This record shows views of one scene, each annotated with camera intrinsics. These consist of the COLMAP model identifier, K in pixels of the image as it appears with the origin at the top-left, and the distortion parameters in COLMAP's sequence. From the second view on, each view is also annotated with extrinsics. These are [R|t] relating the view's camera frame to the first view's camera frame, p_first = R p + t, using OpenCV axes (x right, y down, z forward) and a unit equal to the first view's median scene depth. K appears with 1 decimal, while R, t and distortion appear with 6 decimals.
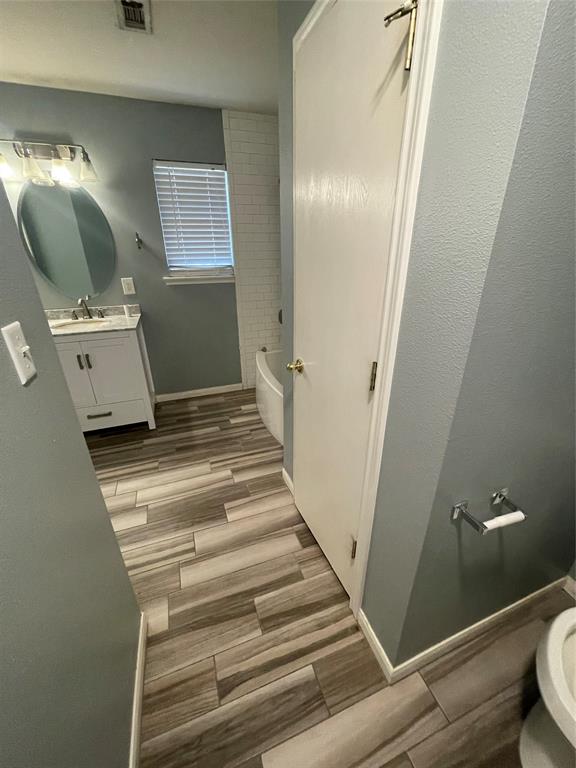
lens RADIAL K [[309.4, 0, 288.5], [0, 309.4, 382.2], [0, 0, 1]] dist [0.007399, -0.000323]
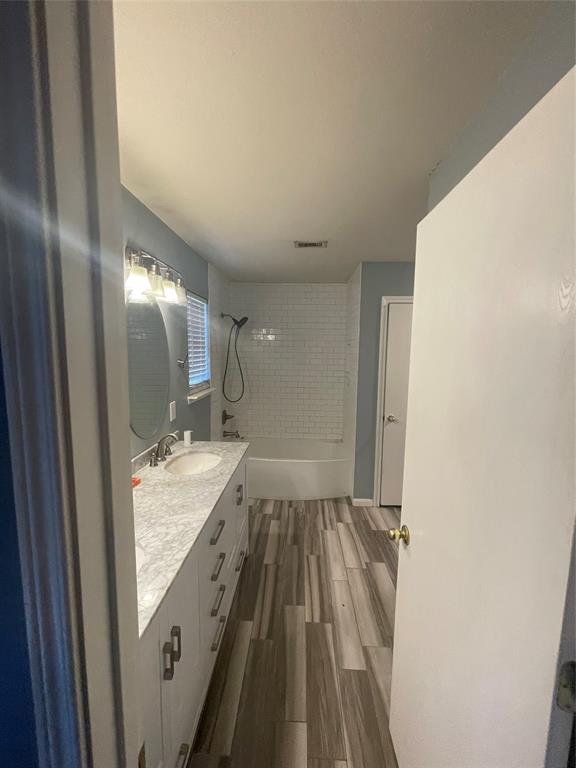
lens RADIAL K [[309.4, 0, 289.6], [0, 309.4, 383.0], [0, 0, 1]] dist [0.007399, -0.000323]
pose [[0.382847, -0.079684, 0.920369, -1.557519], [0.358252, 0.931115, -0.068408, -0.272444], [-0.851519, 0.355914, 0.385021, 0.503196]]
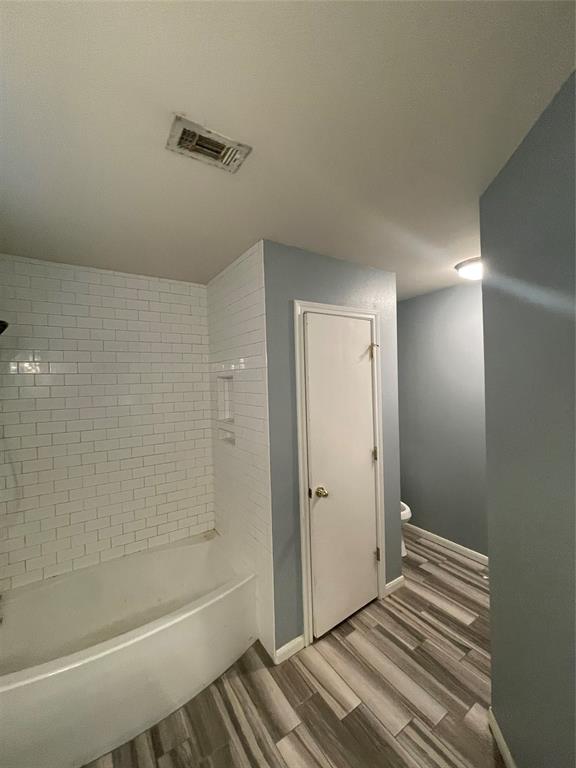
lens RADIAL K [[309.4, 0, 287.7], [0, 309.4, 385.7], [0, 0, 1]] dist [0.007399, -0.000323]
pose [[-0.233694, 0.006231, 0.972290, -0.895264], [0.422944, 0.901069, 0.095882, -0.467241], [-0.875503, 0.433631, -0.213210, 0.877522]]
